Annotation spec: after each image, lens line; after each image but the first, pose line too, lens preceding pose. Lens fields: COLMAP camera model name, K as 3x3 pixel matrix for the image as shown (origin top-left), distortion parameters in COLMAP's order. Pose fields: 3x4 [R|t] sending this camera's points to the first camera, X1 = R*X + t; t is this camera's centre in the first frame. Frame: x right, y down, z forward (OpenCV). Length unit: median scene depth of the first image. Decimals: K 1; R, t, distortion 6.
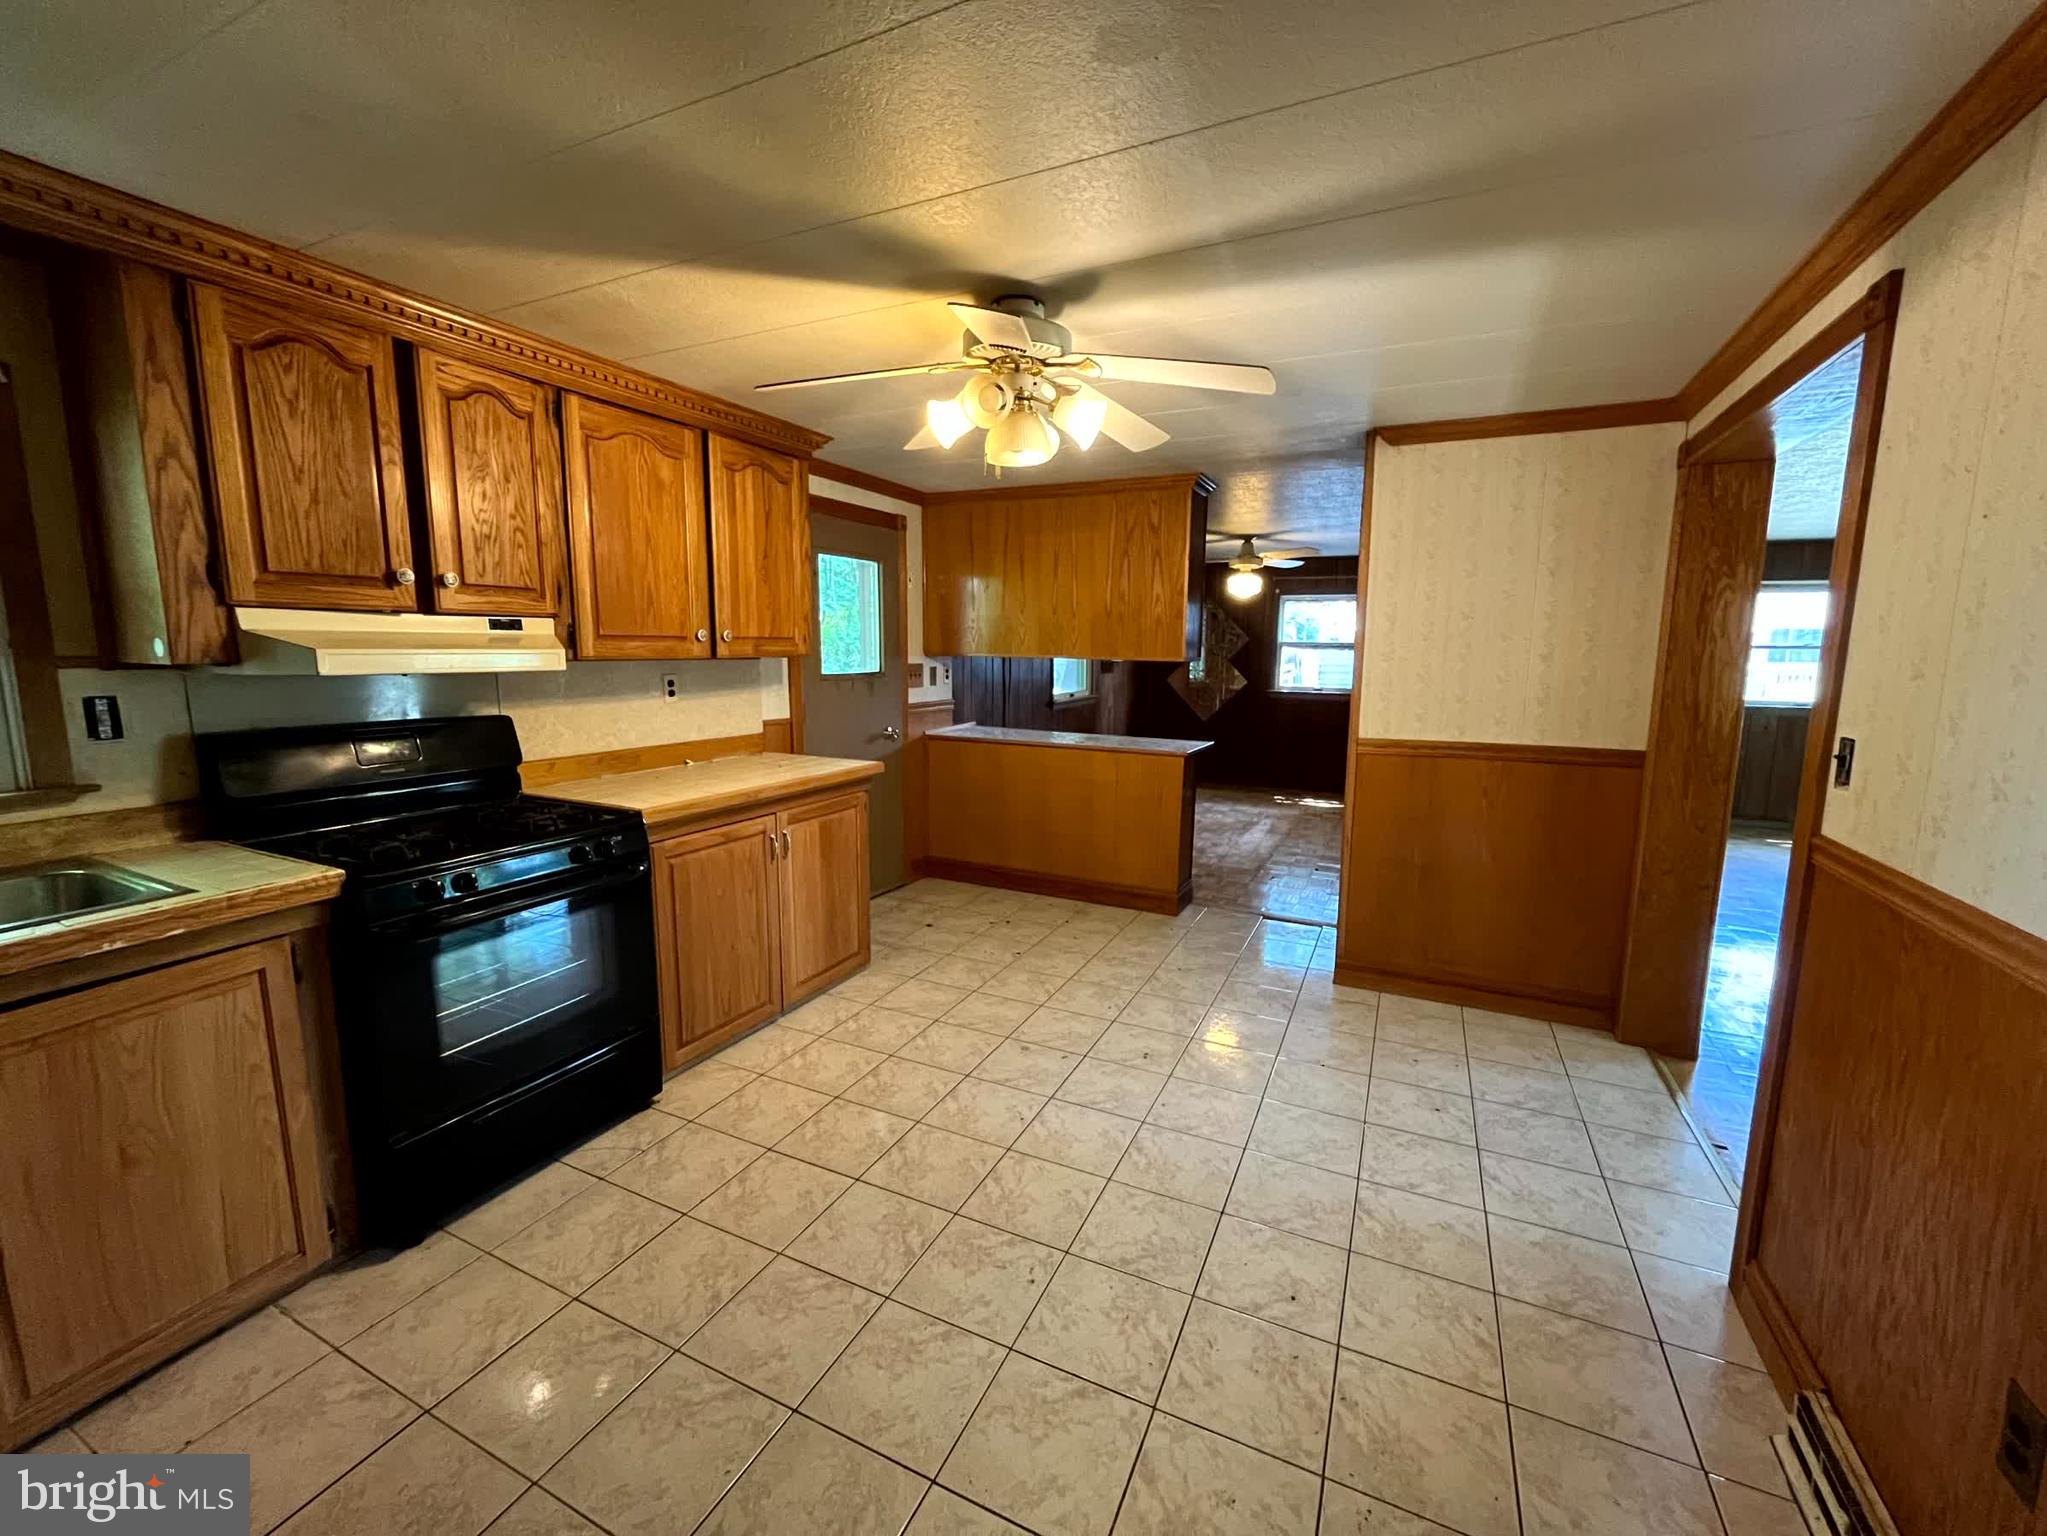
lens RADIAL K [[835.5, 0, 1027.1], [0, 835.5, 763.5], [0, 0, 1]] dist [-0.003587, 0.000455]
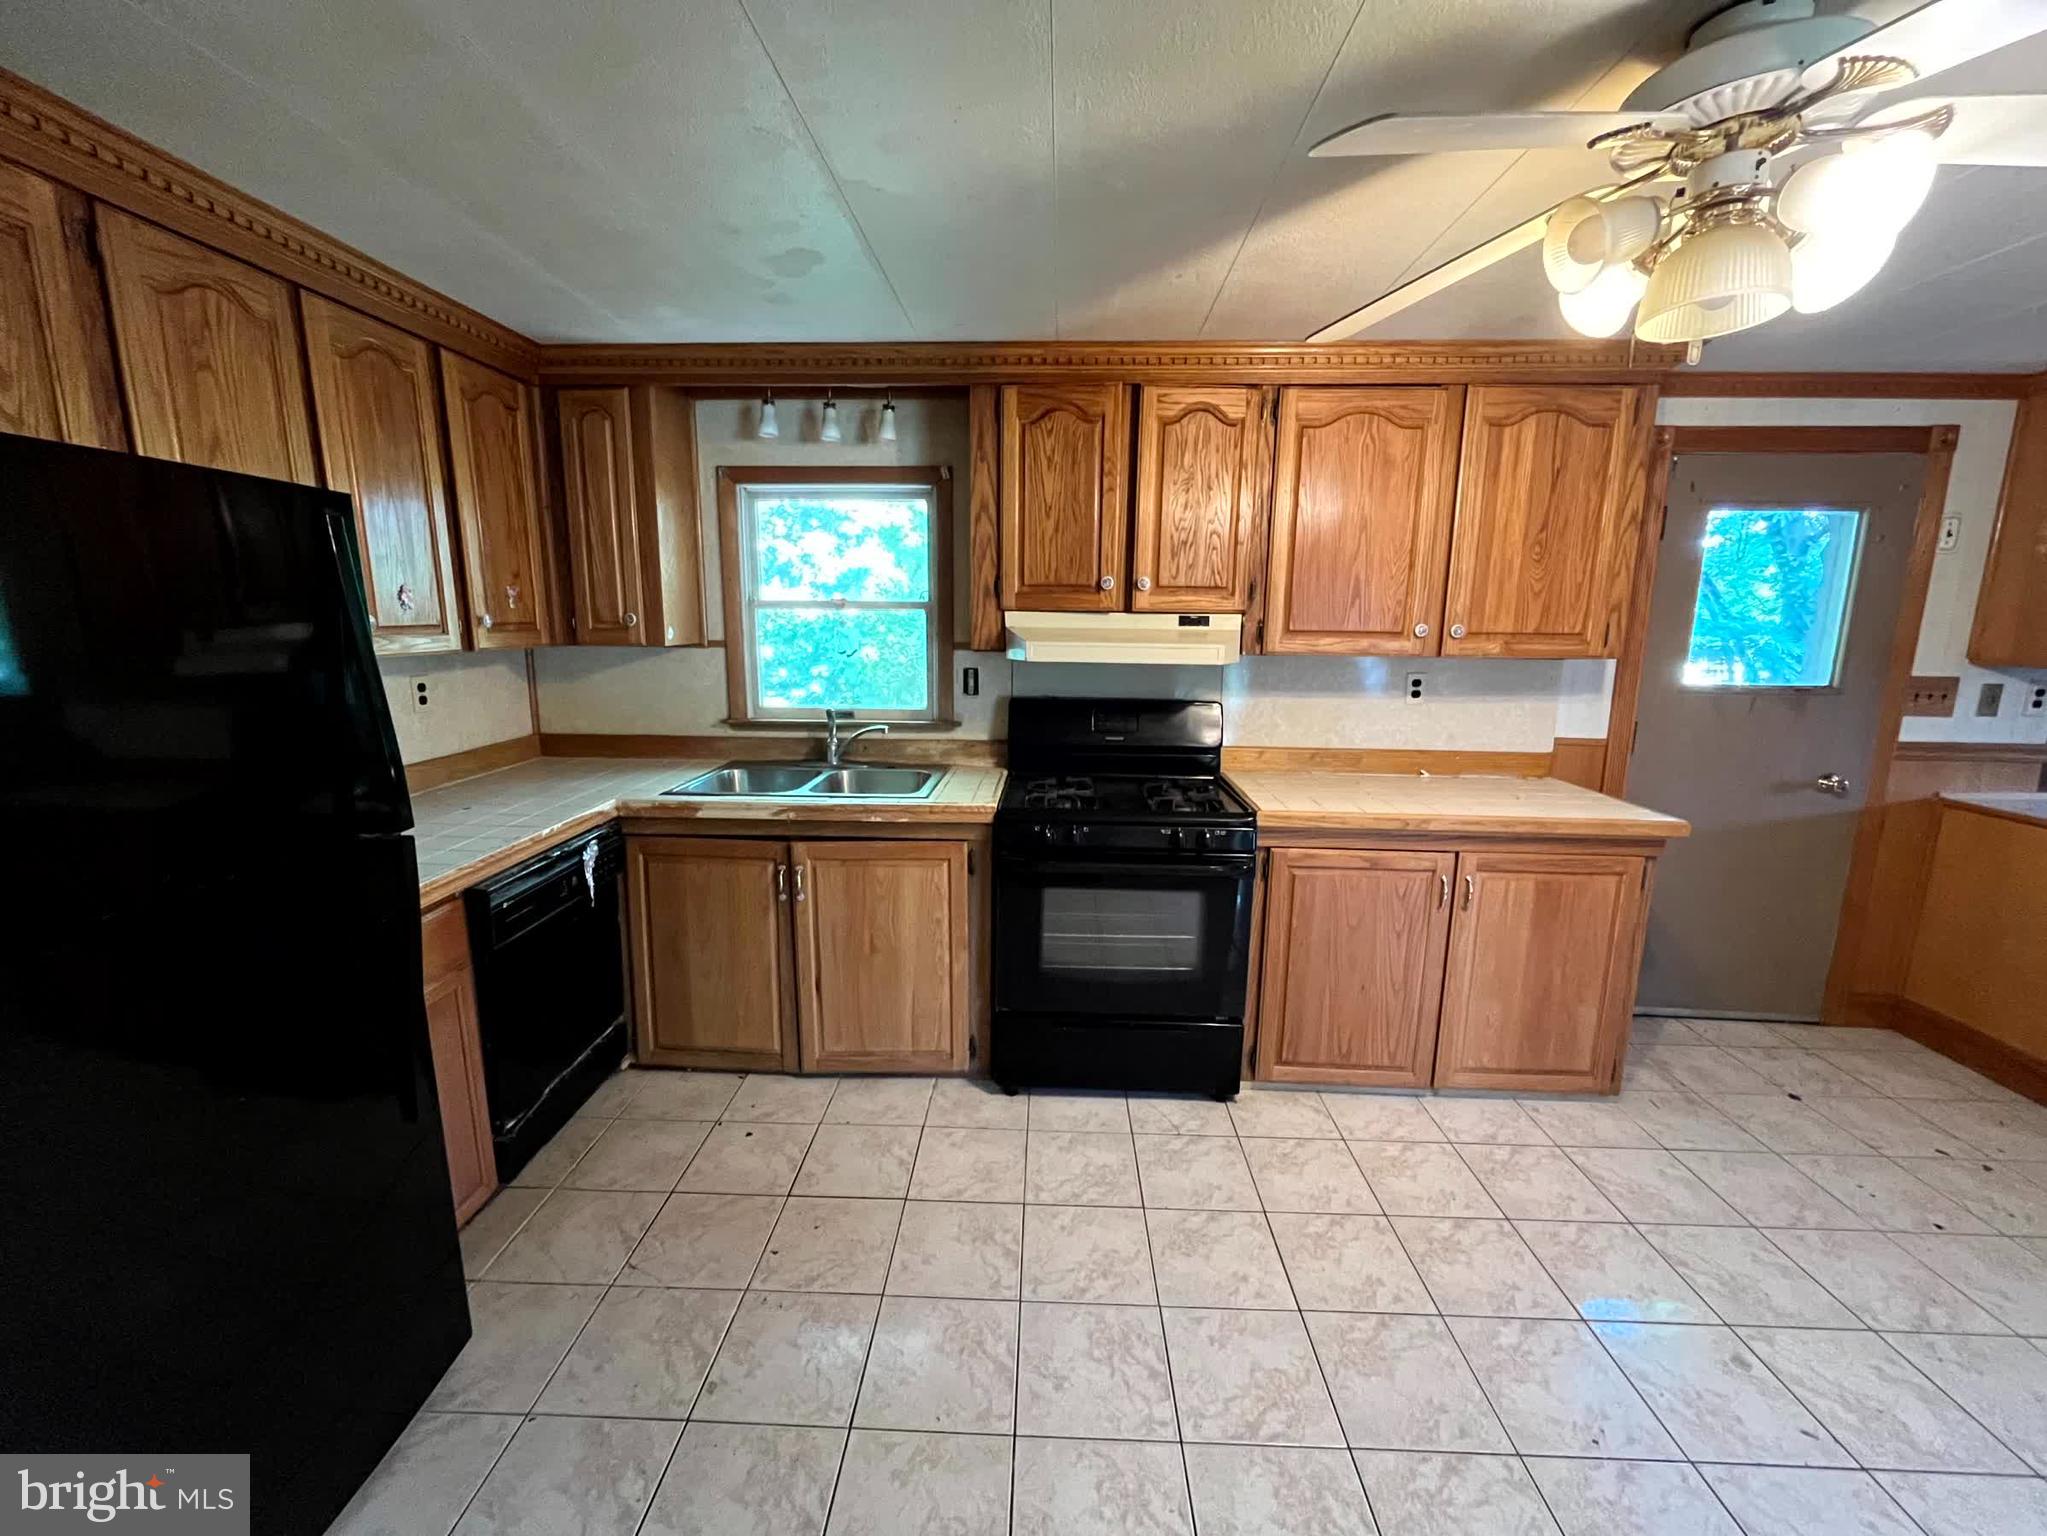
lens RADIAL K [[835.5, 0, 1018.2], [0, 835.5, 765.0], [0, 0, 1]] dist [-0.003587, 0.000455]
pose [[0.392361, 0.158494, -0.906053, 0.294351], [-0.137505, 0.984080, 0.112597, -0.066348], [0.909475, 0.080408, 0.407909, 0.328236]]
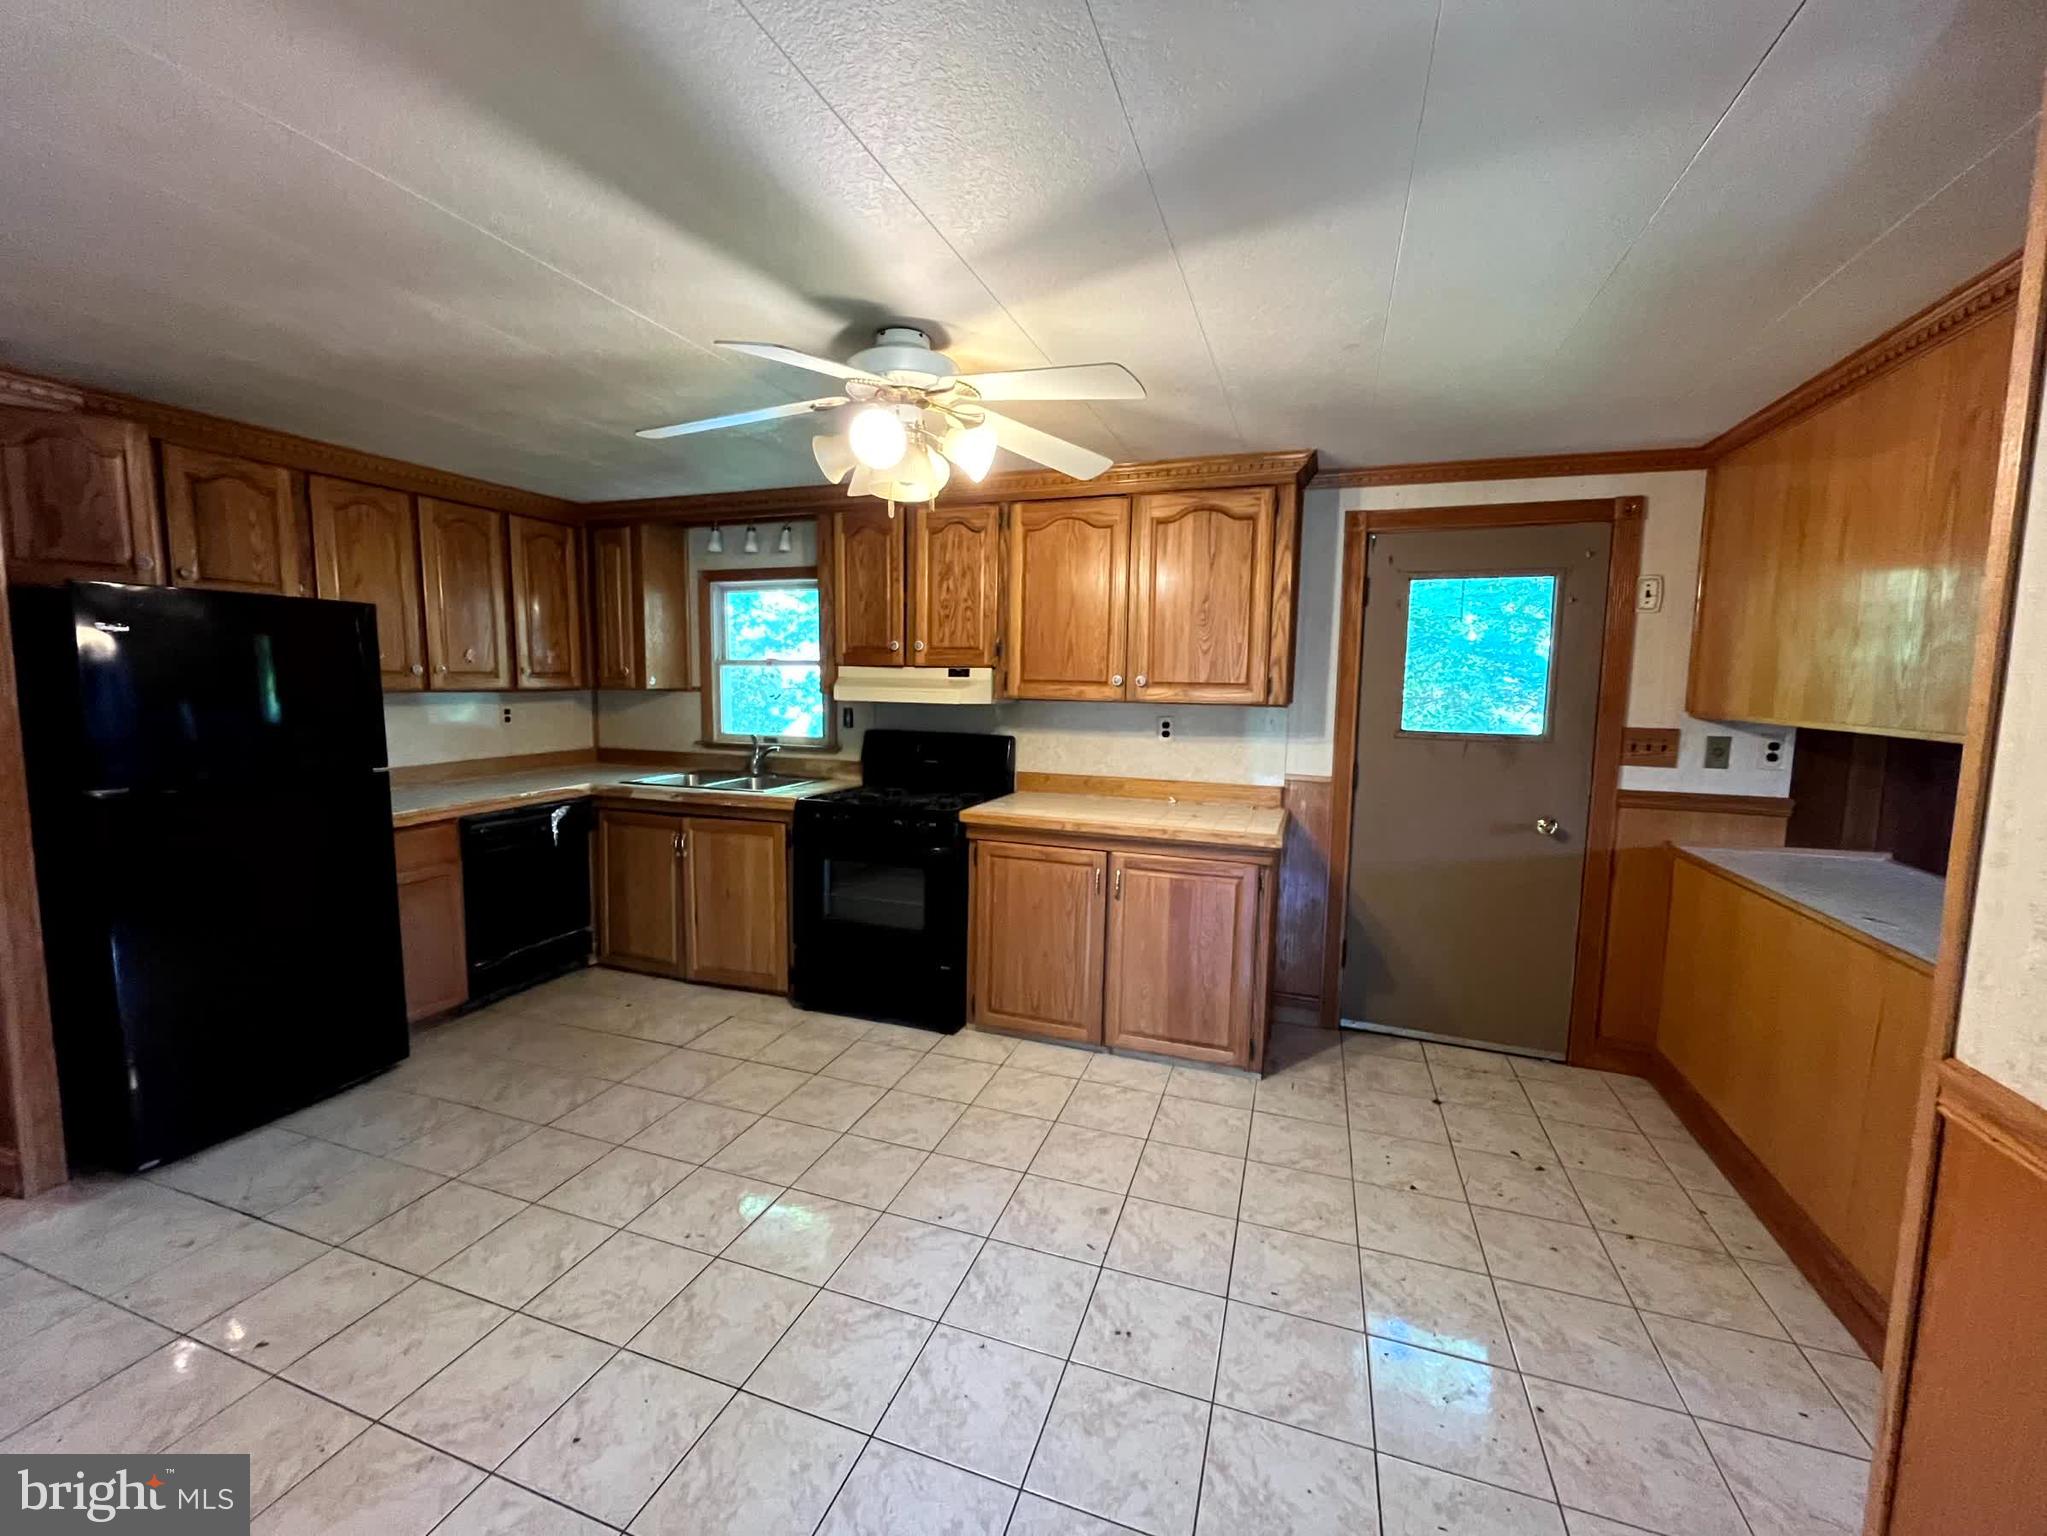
lens RADIAL K [[835.5, 0, 1021.8], [0, 835.5, 765.3], [0, 0, 1]] dist [-0.003587, 0.000455]
pose [[0.100328, 0.096482, -0.990265, 0.822817], [-0.155592, 0.984563, 0.080163, -0.131446], [0.982713, 0.146035, 0.113791, 0.897994]]
